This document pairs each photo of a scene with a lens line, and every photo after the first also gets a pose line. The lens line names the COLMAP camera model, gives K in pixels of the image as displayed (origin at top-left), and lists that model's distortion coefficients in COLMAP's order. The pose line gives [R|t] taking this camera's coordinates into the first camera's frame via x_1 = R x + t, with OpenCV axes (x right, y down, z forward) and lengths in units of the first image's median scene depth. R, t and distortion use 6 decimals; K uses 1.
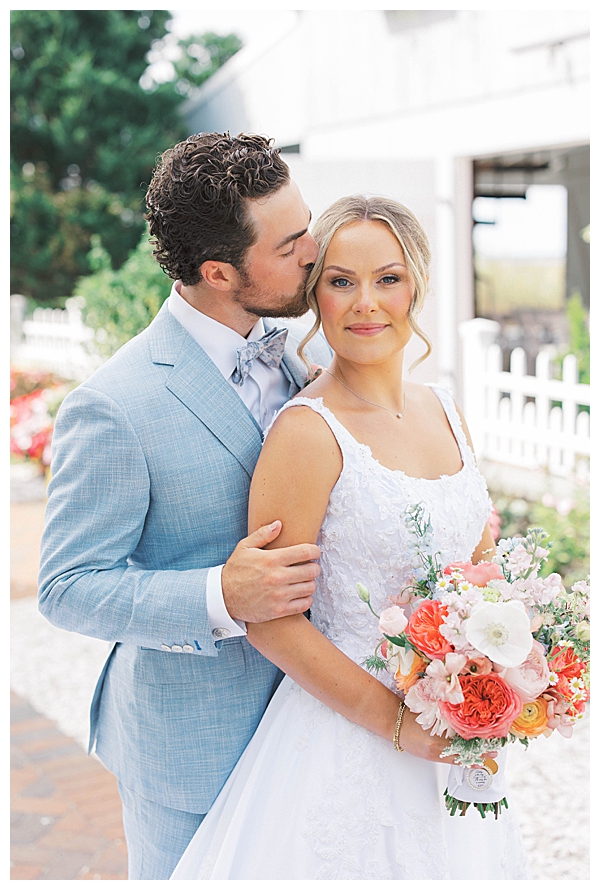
lens RADIAL K [[1291.6, 0, 300.0], [0, 1291.6, 445.0], [0, 0, 1]] dist [0.020871, 0.023498]
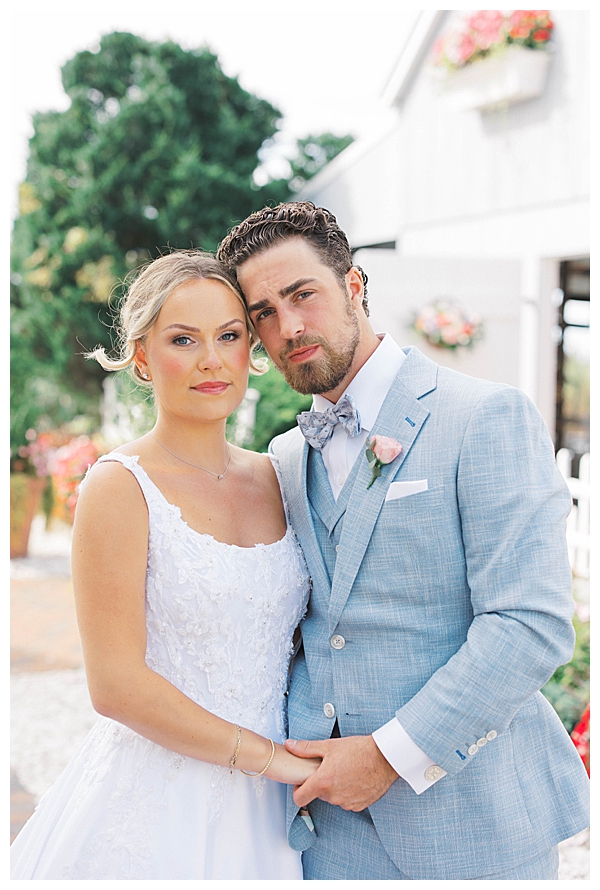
lens RADIAL K [[1290.9, 0, 311.6], [0, 1290.9, 441.6], [0, 0, 1]] dist [-0.010046, 0.015141]
pose [[0.994482, 0.050560, -0.091923, 0.033596], [-0.057606, 0.995467, -0.075681, 0.002716], [0.087680, 0.080559, 0.992886, 0.008142]]
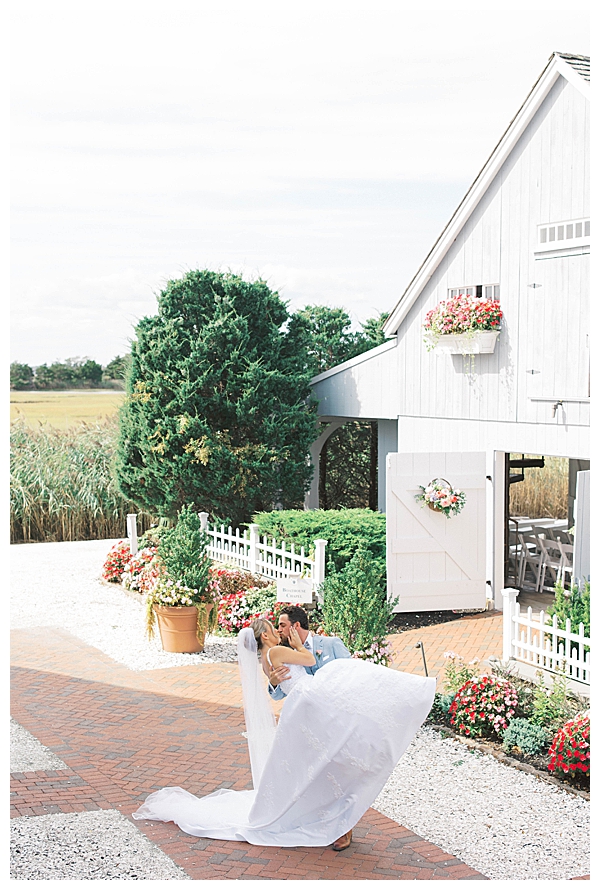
lens RADIAL K [[1260.9, 0, 302.2], [0, 1260.9, 438.1], [0, 0, 1]] dist [0.000316, 0.034334]
pose [[0.999116, 0.027503, -0.031780, -0.062156], [-0.030479, 0.994791, -0.097276, -0.062836], [0.028939, 0.098159, 0.994750, -0.483019]]
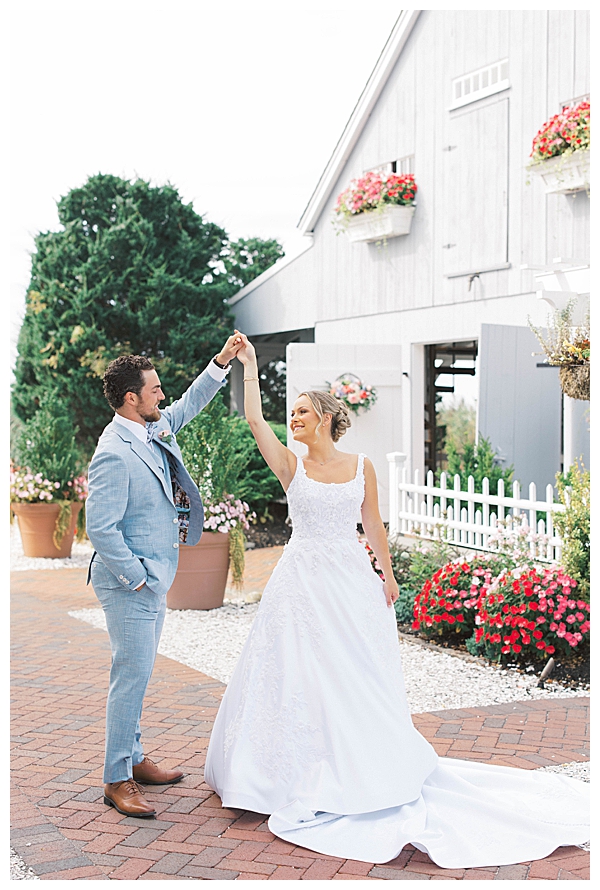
lens RADIAL K [[1255.3, 0, 300.0], [0, 1255.3, 445.0], [0, 0, 1]] dist [0.003272, -0.014411]
pose [[0.998972, 0.023130, -0.038991, 0.040007], [-0.027610, 0.992559, -0.118597, 0.048964], [0.035958, 0.119551, 0.992177, -0.317218]]
